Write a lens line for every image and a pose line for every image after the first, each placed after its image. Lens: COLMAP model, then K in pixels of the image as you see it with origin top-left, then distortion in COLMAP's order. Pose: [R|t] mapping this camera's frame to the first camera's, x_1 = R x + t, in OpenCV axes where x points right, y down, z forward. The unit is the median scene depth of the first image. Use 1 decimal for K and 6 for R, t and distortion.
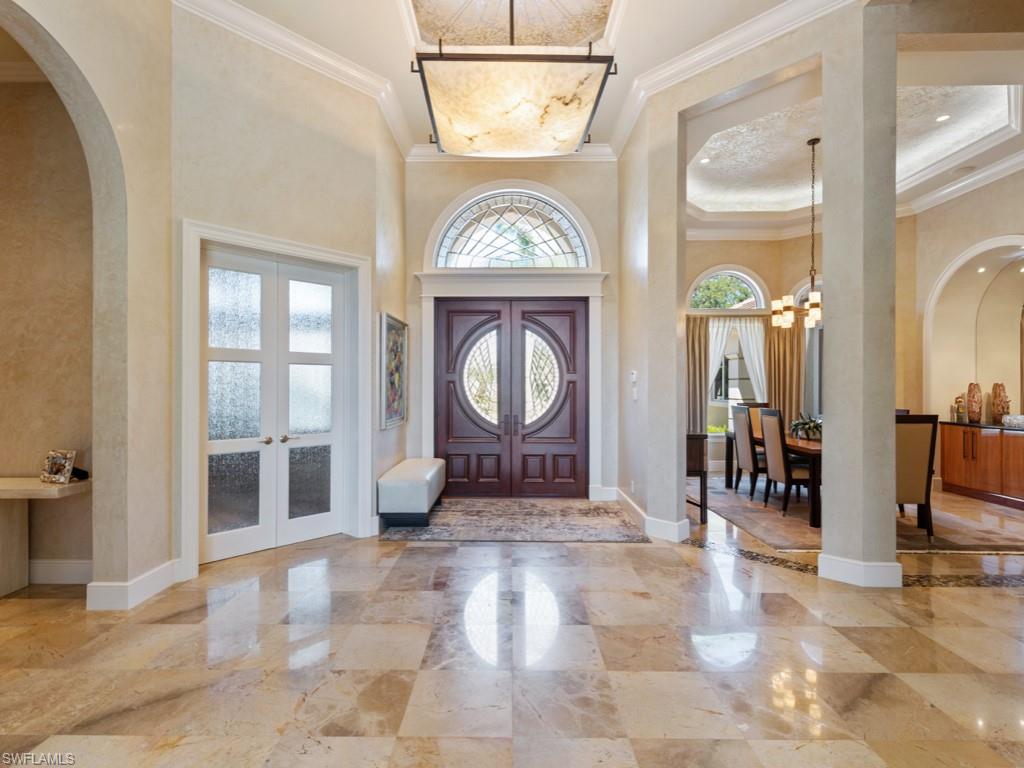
lens RADIAL K [[491.9, 0, 506.6], [0, 491.9, 384.3], [0, 0, 1]] dist [0.004914, -0.002783]
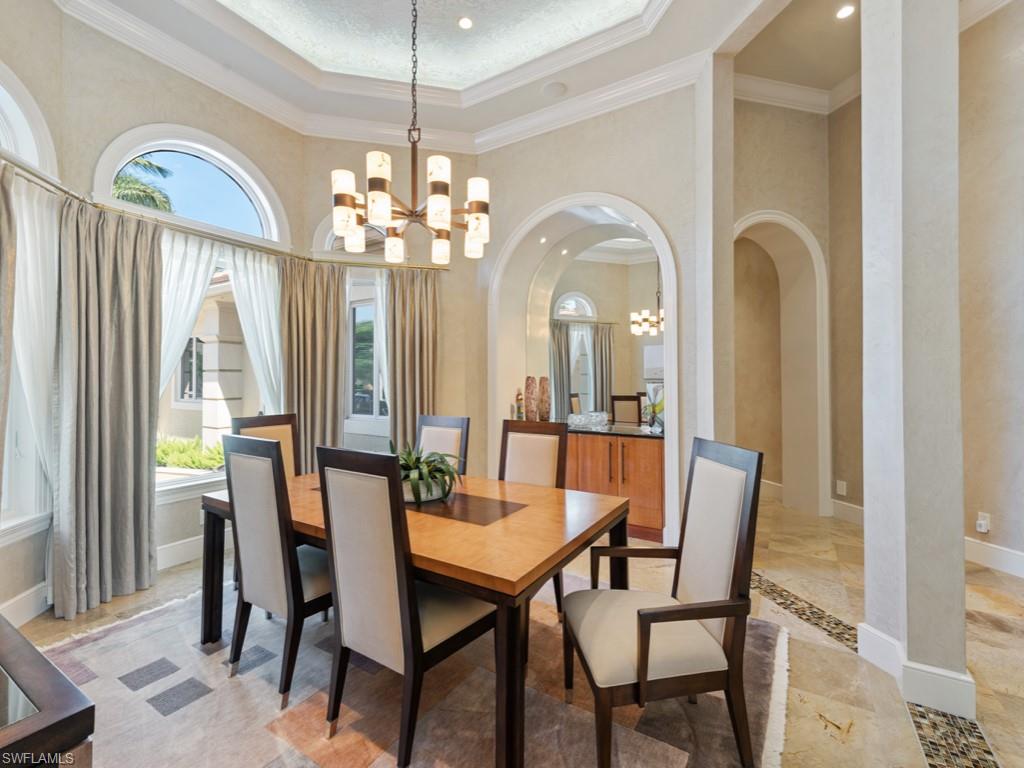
lens RADIAL K [[456.0, 0, 508.4], [0, 456.0, 377.5], [0, 0, 1]] dist [0.016913, 0.000093]
pose [[0.527198, 0.005650, 0.849724, 0.266819], [-0.003166, 0.999984, -0.004684, 0.002714], [-0.849737, -0.000221, 0.527207, 0.612283]]
